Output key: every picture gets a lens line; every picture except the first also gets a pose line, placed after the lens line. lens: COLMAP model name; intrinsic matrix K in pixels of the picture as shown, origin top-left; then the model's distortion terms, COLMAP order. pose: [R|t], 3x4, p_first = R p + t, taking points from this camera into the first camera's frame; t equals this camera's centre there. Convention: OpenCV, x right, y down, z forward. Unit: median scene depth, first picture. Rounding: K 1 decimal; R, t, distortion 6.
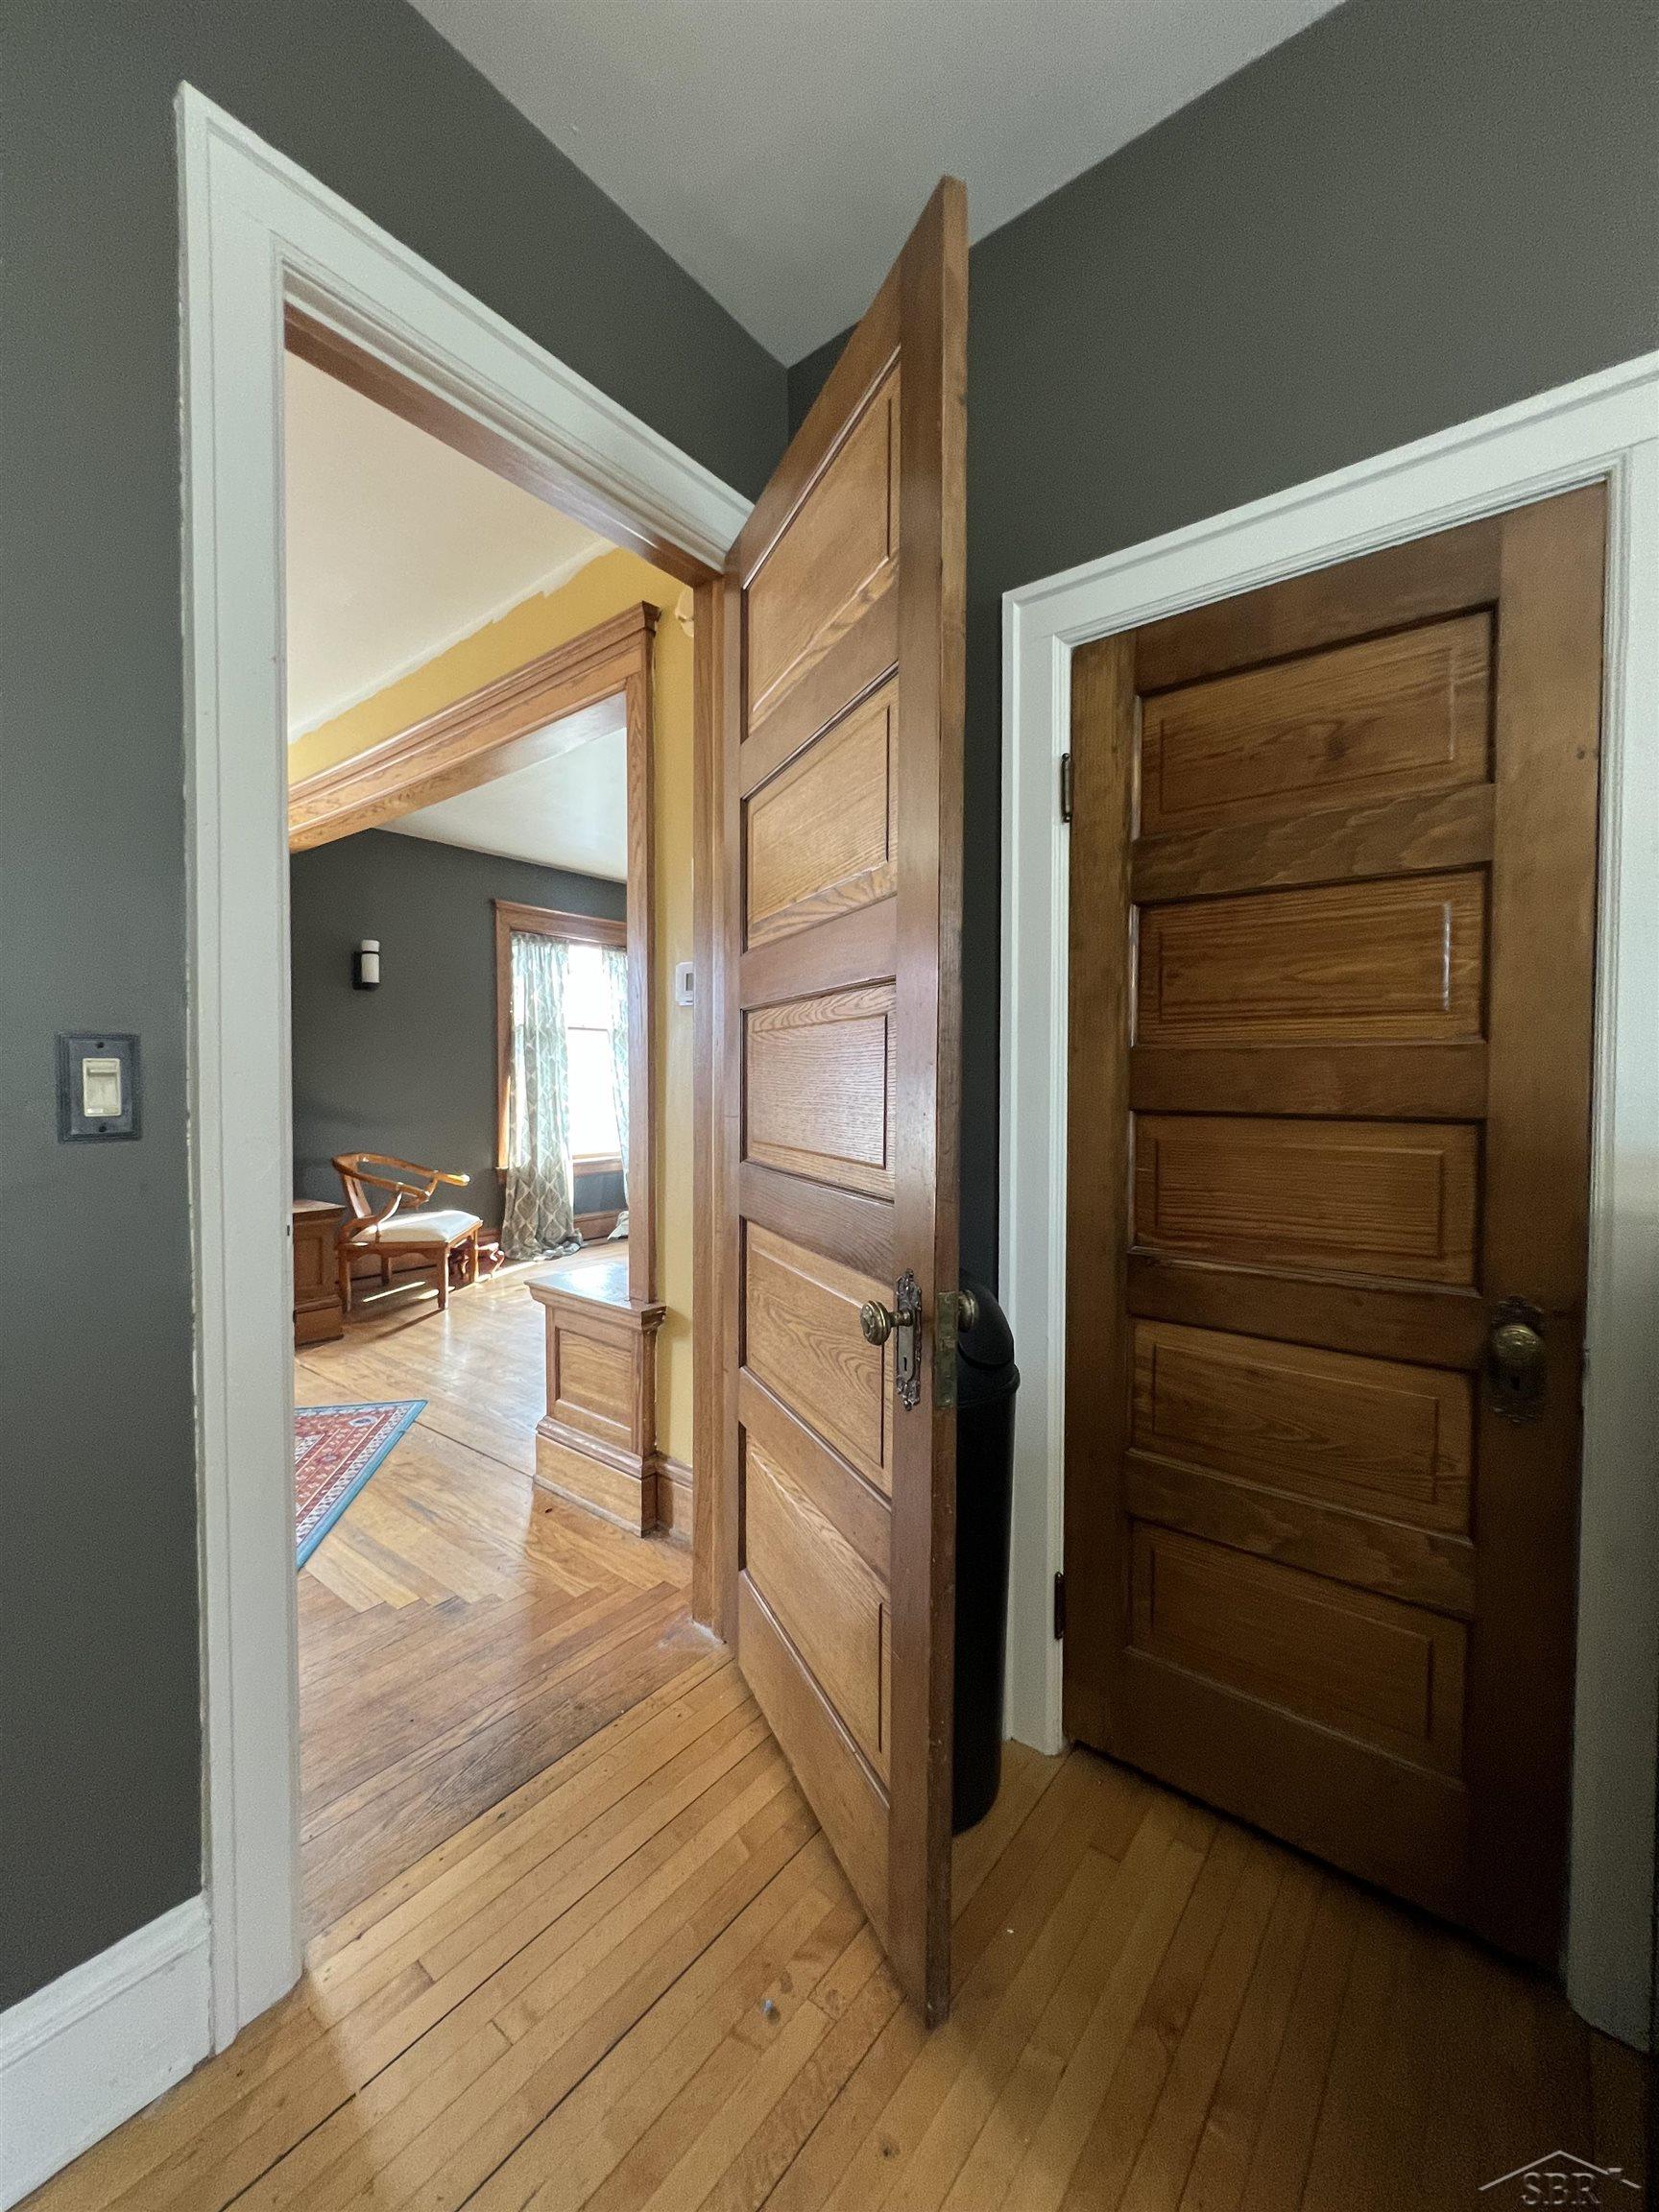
lens RADIAL K [[885.2, 0, 828.4], [0, 885.2, 1101.8], [0, 0, 1]] dist [-0.002505, 0.000635]
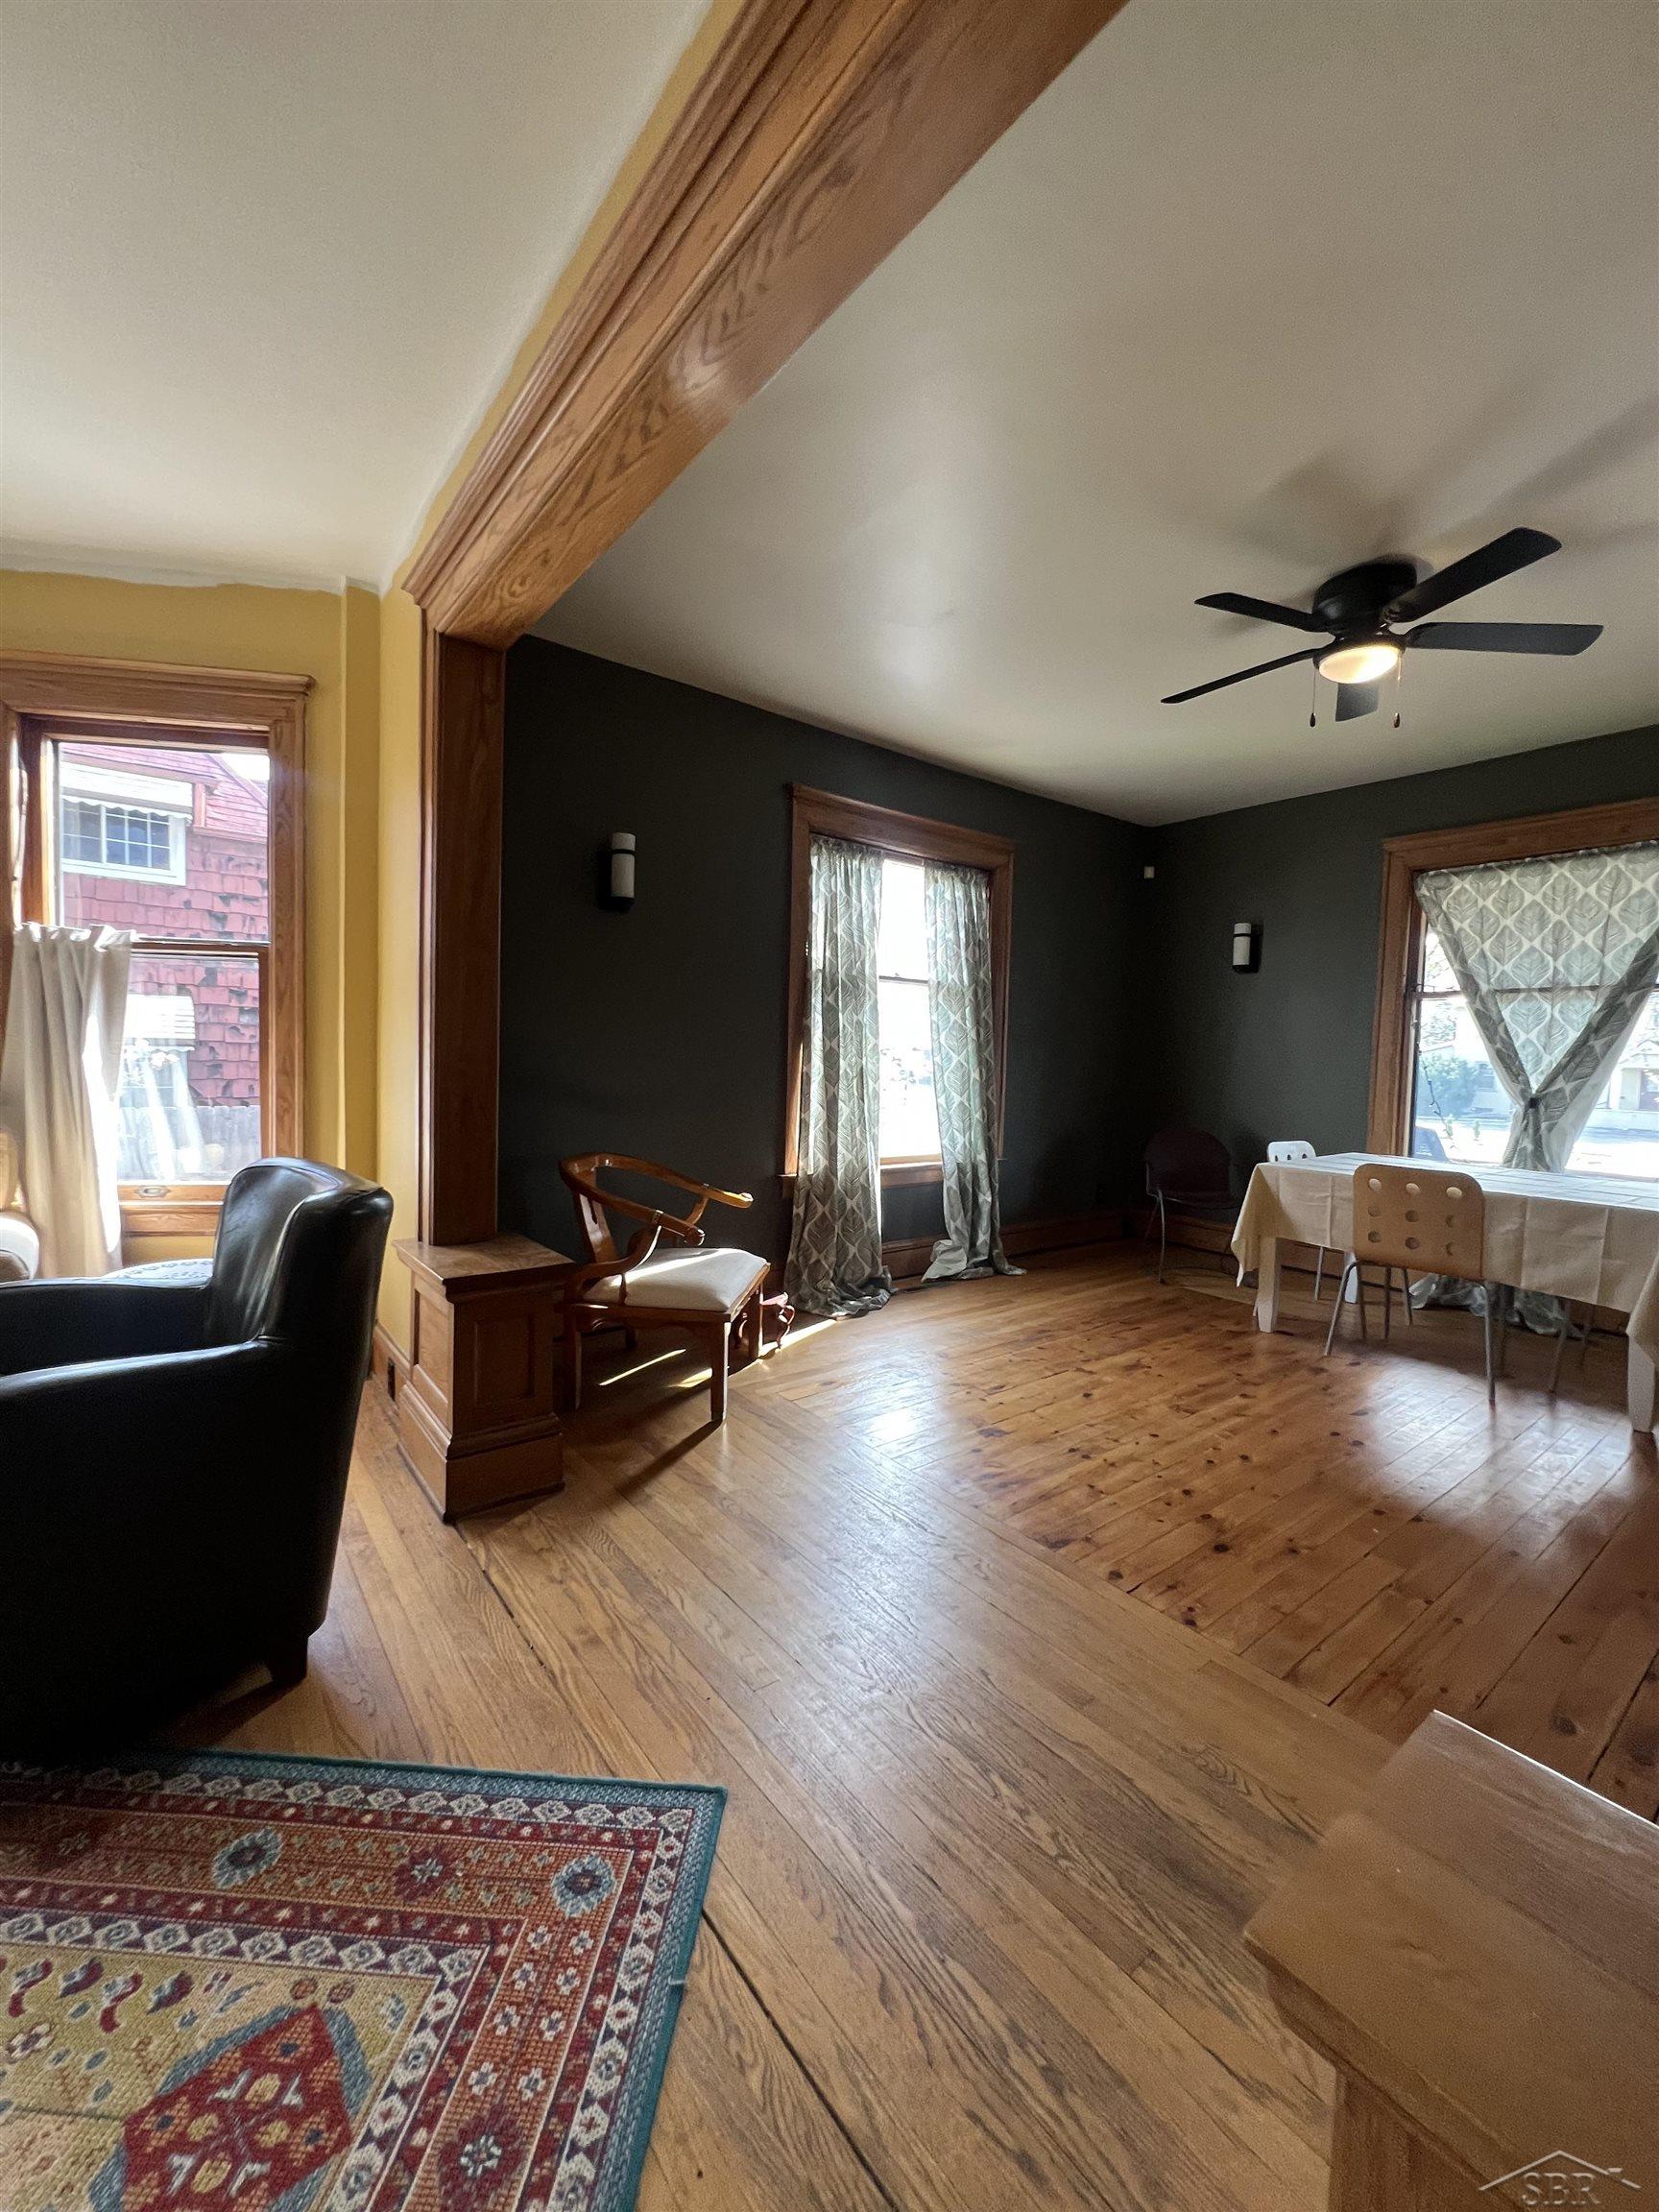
lens RADIAL K [[885.2, 0, 832.4], [0, 885.2, 1102.4], [0, 0, 1]] dist [-0.002505, 0.000635]
pose [[0.971148, 0.038239, -0.235392, -0.174544], [-0.032746, 0.999094, 0.027199, -0.002533], [0.236219, -0.018706, 0.971520, 0.335038]]
